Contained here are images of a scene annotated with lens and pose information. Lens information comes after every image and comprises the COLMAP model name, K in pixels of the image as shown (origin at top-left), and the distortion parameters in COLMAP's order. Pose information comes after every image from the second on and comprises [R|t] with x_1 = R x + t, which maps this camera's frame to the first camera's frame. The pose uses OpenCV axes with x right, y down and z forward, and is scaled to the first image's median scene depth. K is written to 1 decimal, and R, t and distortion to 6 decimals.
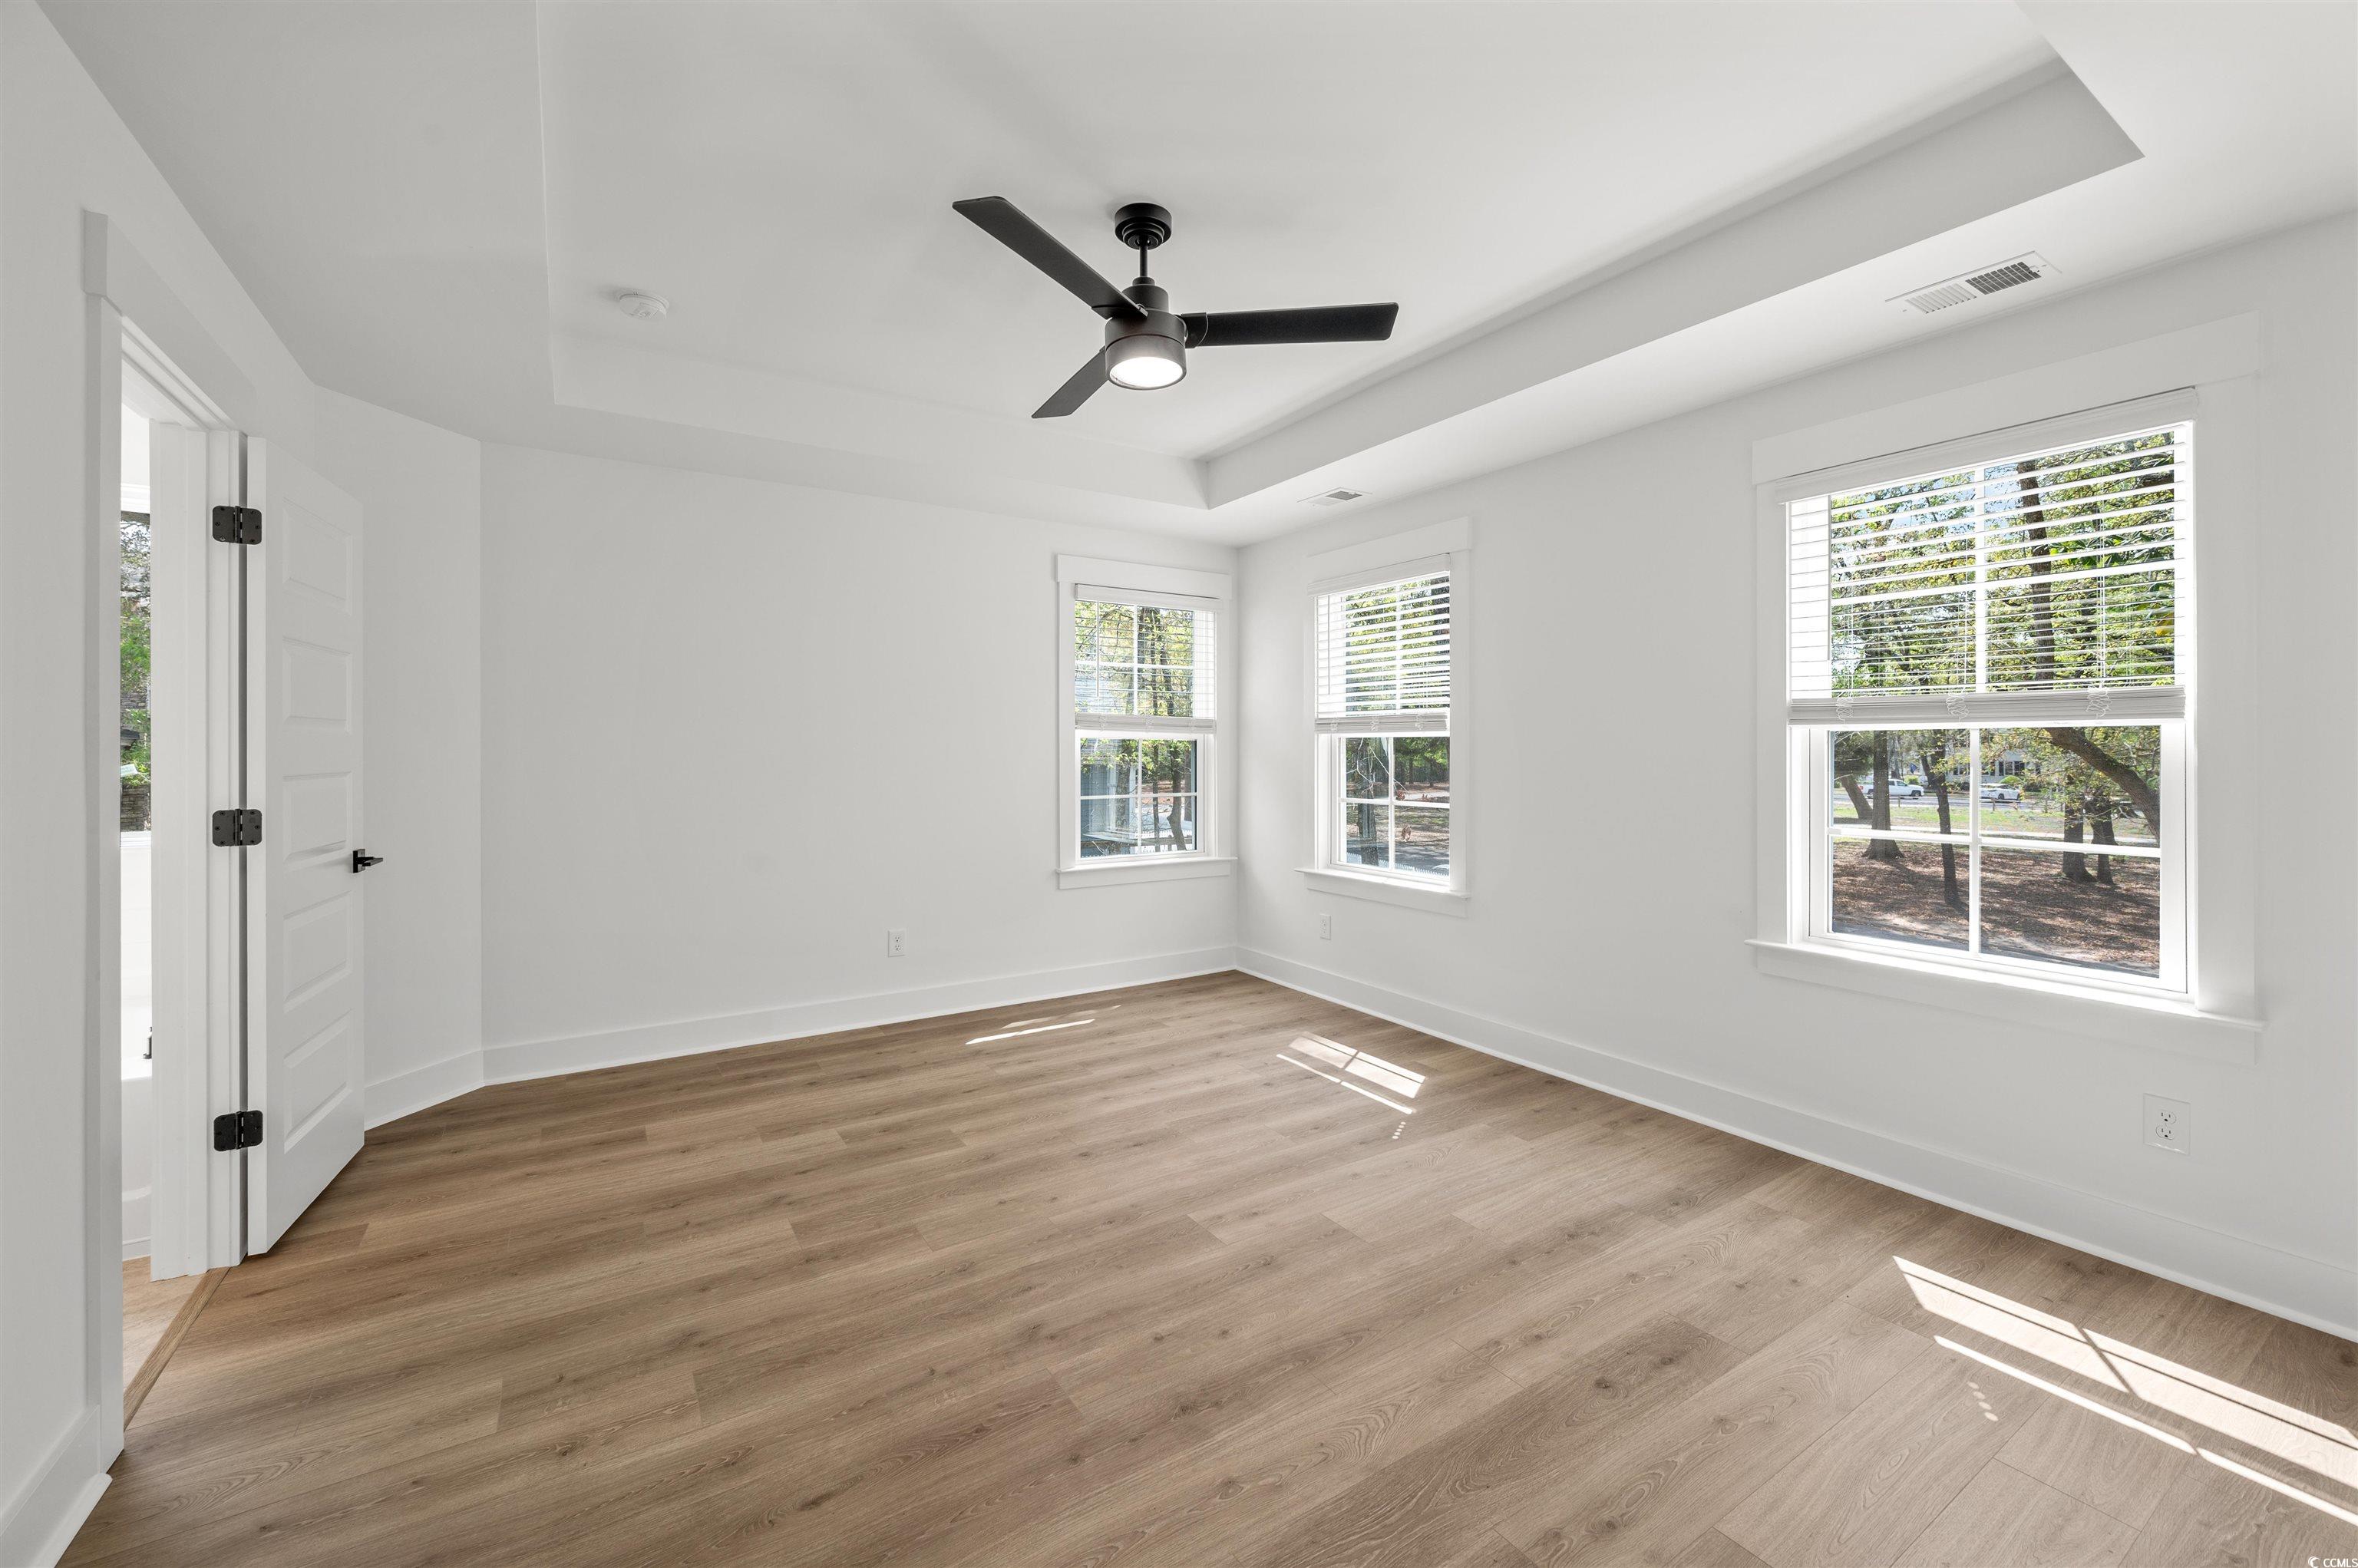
lens RADIAL K [[940.7, 0, 1184.5], [0, 940.7, 754.4], [0, 0, 1]] dist [-0.001524, -0.000015]
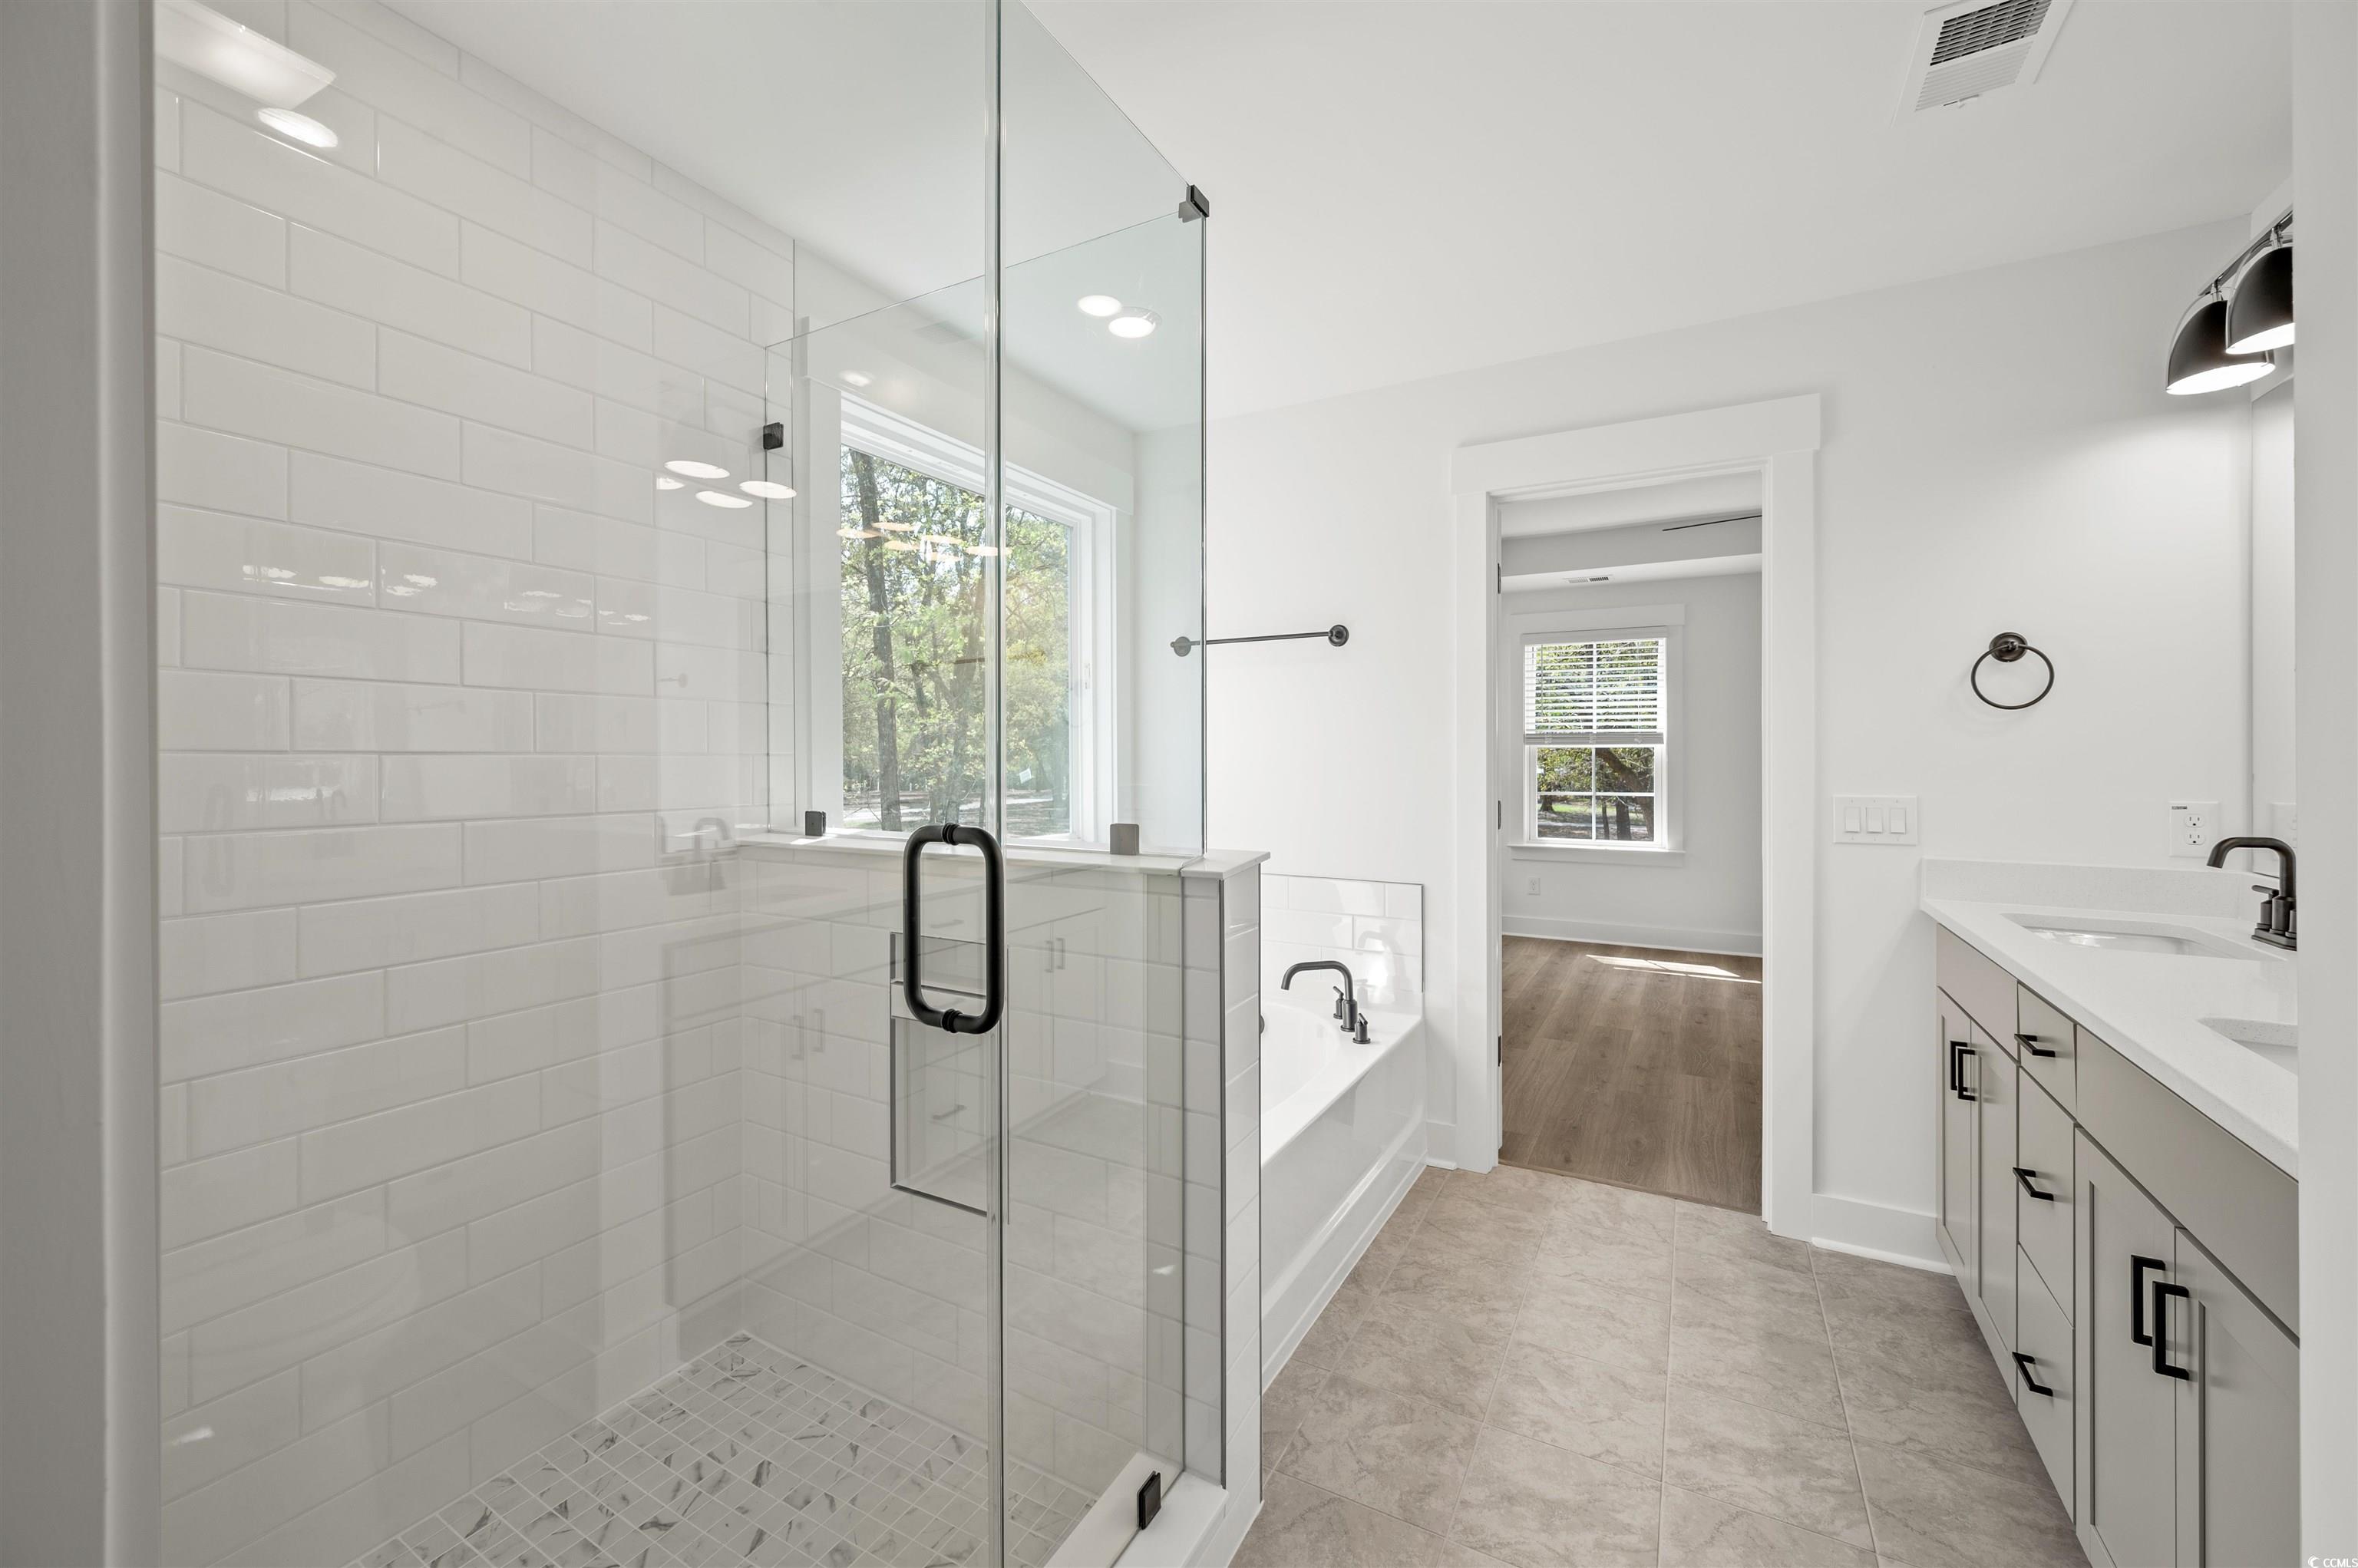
lens RADIAL K [[940.7, 0, 1184.5], [0, 940.7, 754.4], [0, 0, 1]] dist [-0.001524, -0.000015]
pose [[0.882736, 0.003453, 0.469856, -1.624914], [0.002592, 0.999922, -0.012218, 0.010605], [-0.469862, 0.012003, 0.882658, 0.054079]]
